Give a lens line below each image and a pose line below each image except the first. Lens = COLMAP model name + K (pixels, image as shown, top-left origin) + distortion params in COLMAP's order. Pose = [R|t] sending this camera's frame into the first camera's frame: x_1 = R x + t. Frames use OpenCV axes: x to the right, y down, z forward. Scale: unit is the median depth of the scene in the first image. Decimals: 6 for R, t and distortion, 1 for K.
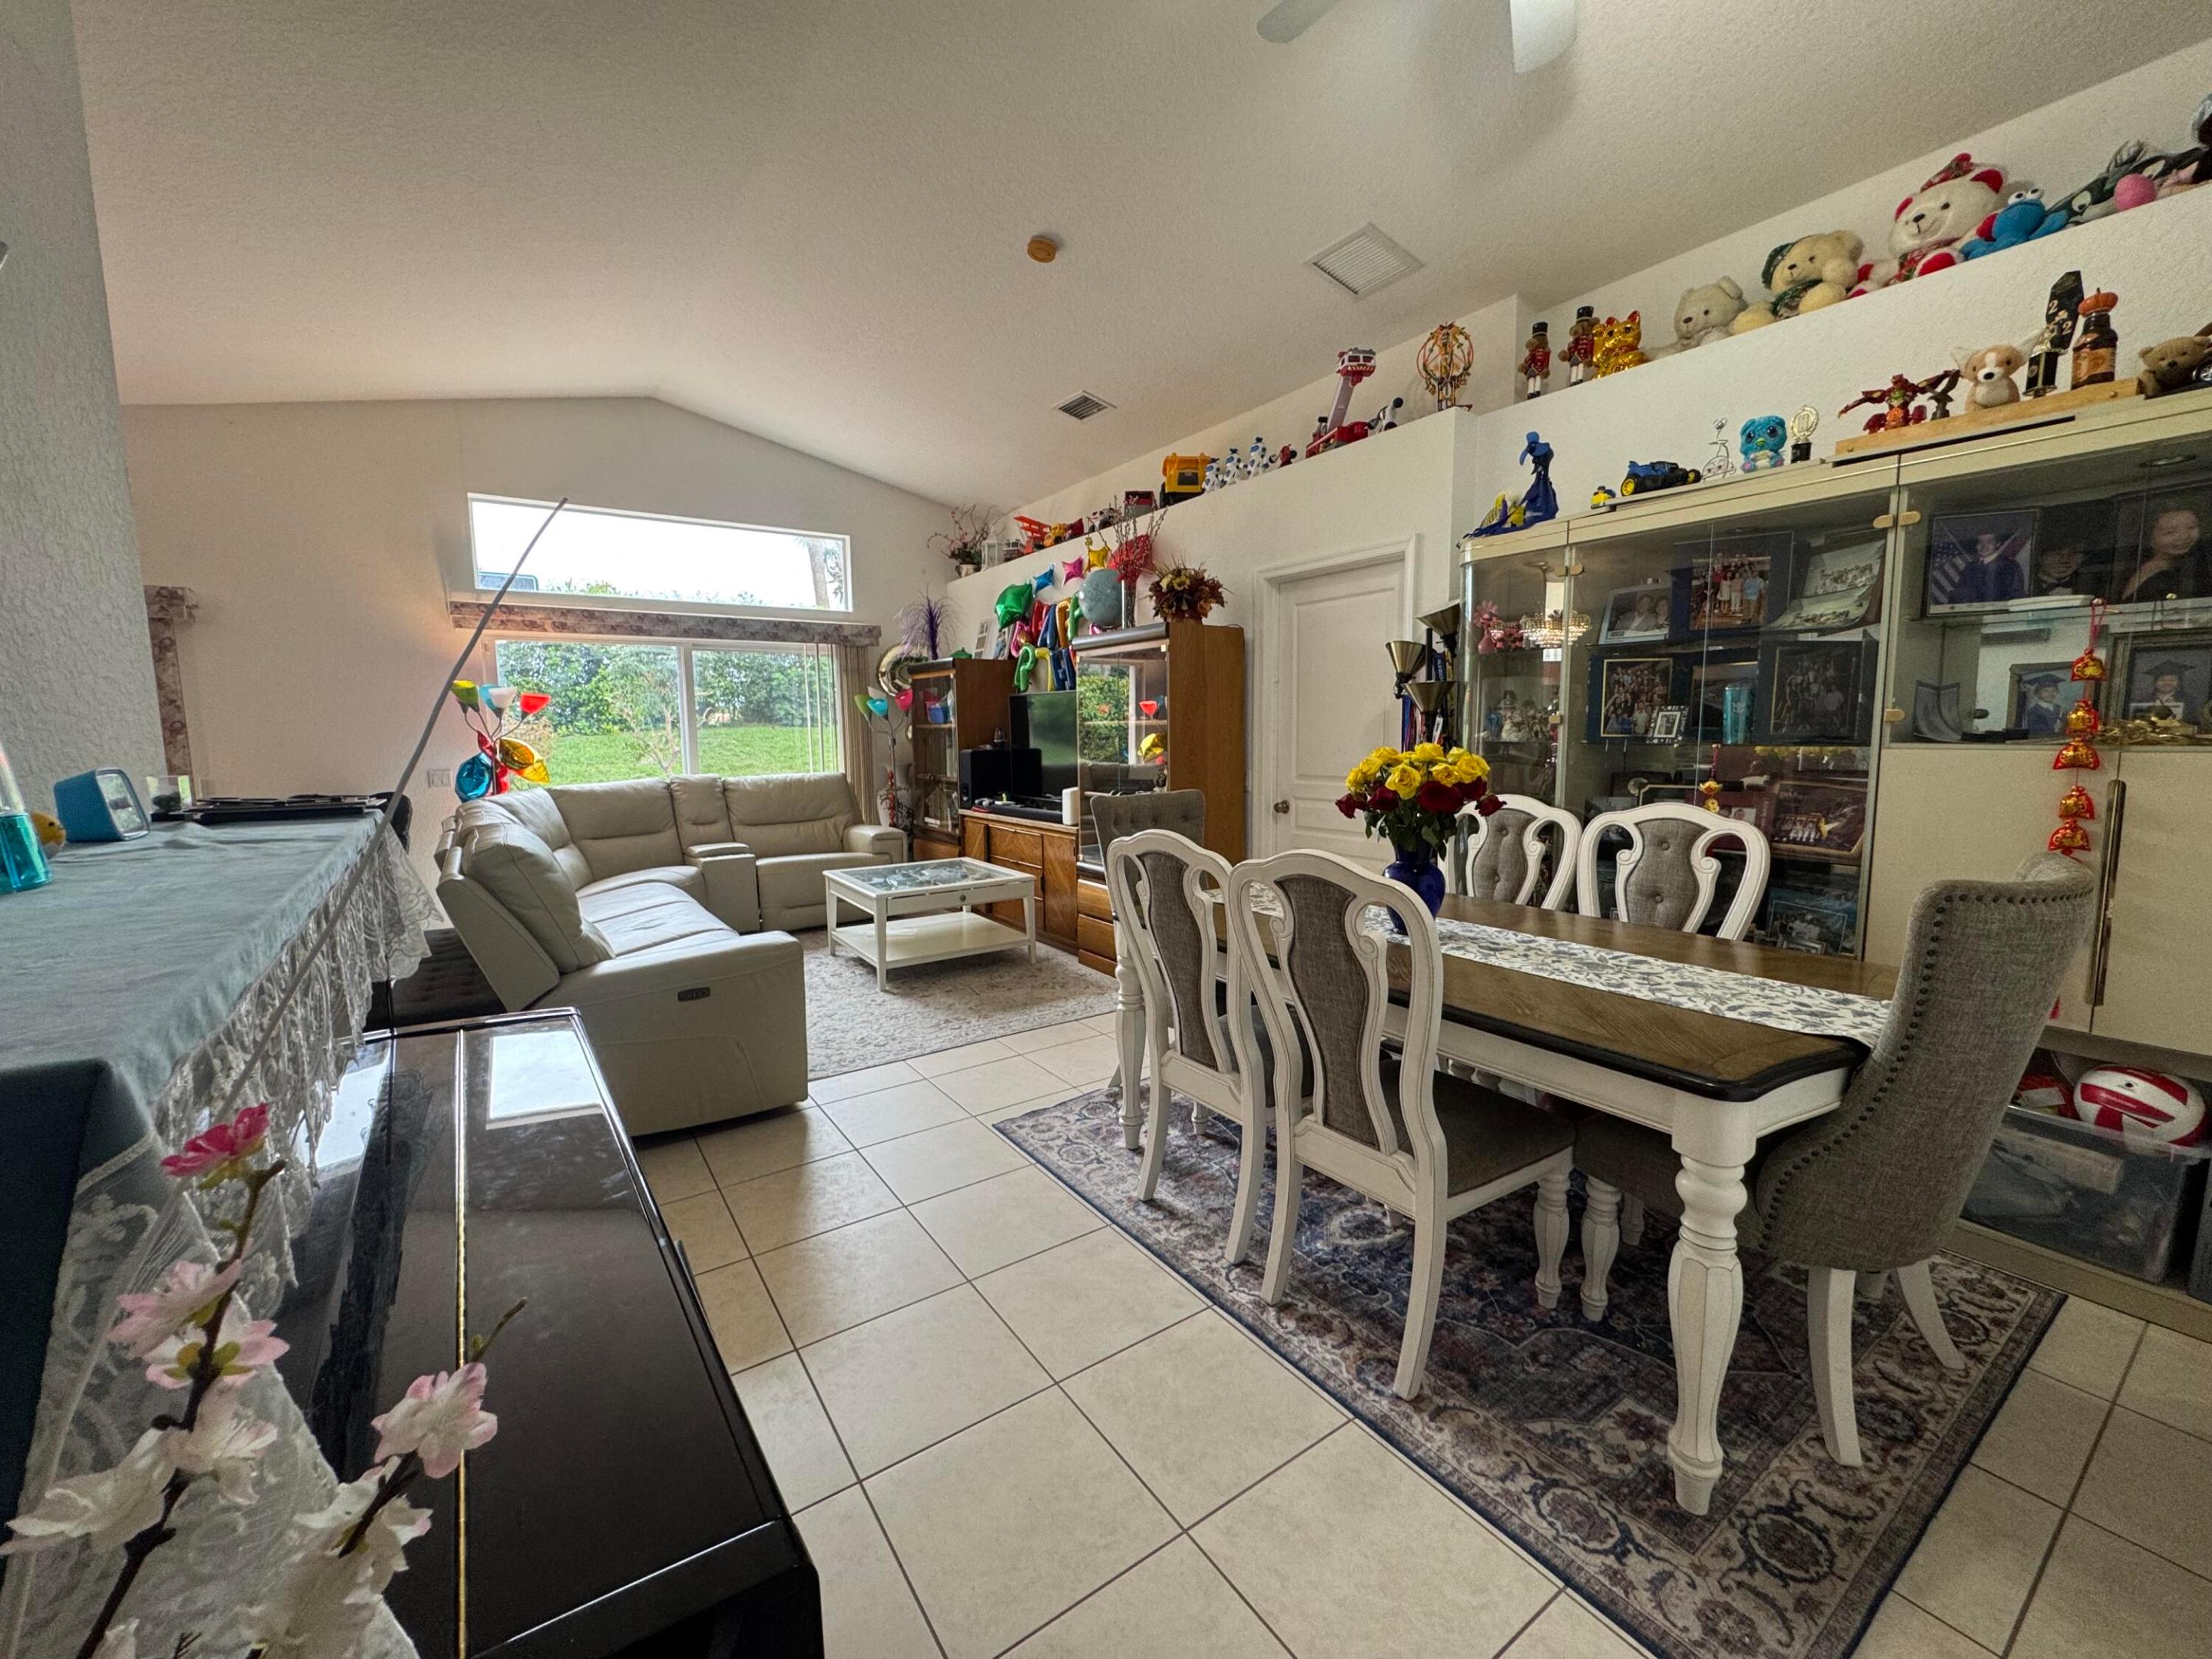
lens RADIAL K [[882.2, 0, 1097.6], [0, 882.2, 825.6], [0, 0, 1]] dist [-0.002959, -0.000199]
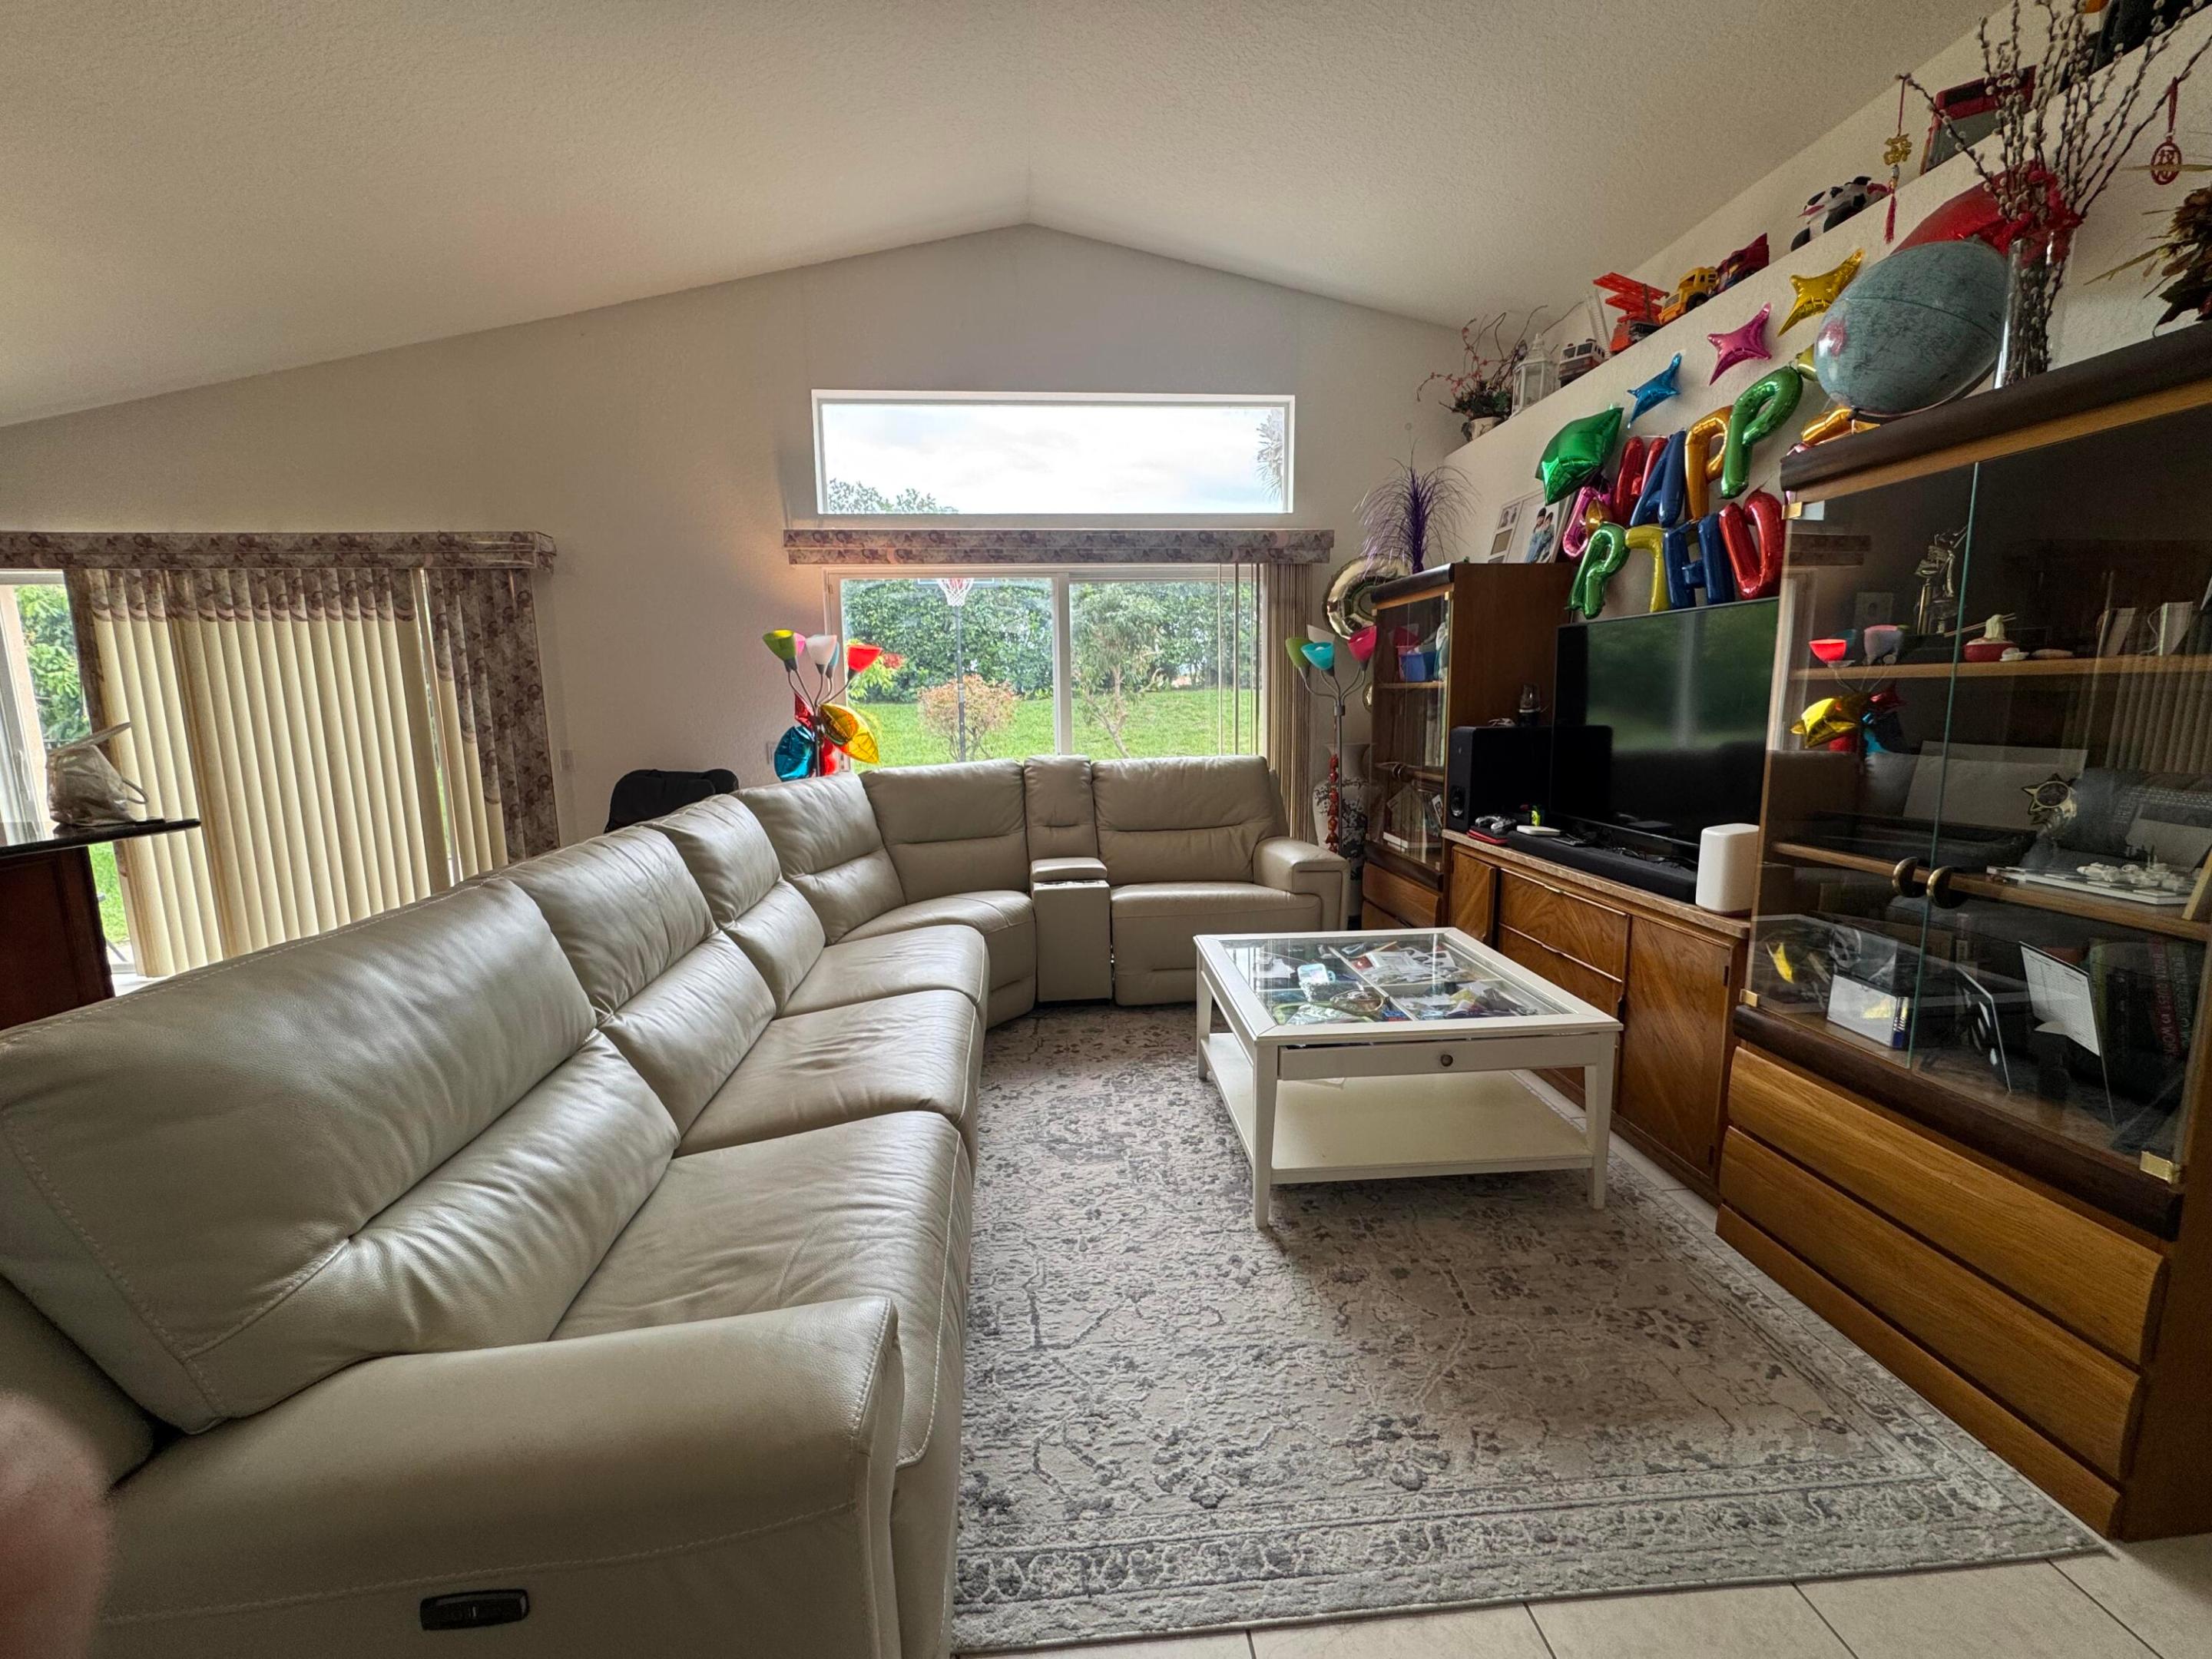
lens RADIAL K [[882.2, 0, 1107.8], [0, 882.2, 820.9], [0, 0, 1]] dist [-0.002959, -0.000199]
pose [[0.872309, 0.067460, -0.484279, -0.070450], [-0.049493, 0.997532, 0.049805, -0.042278], [0.486444, -0.019477, 0.873495, 0.392675]]
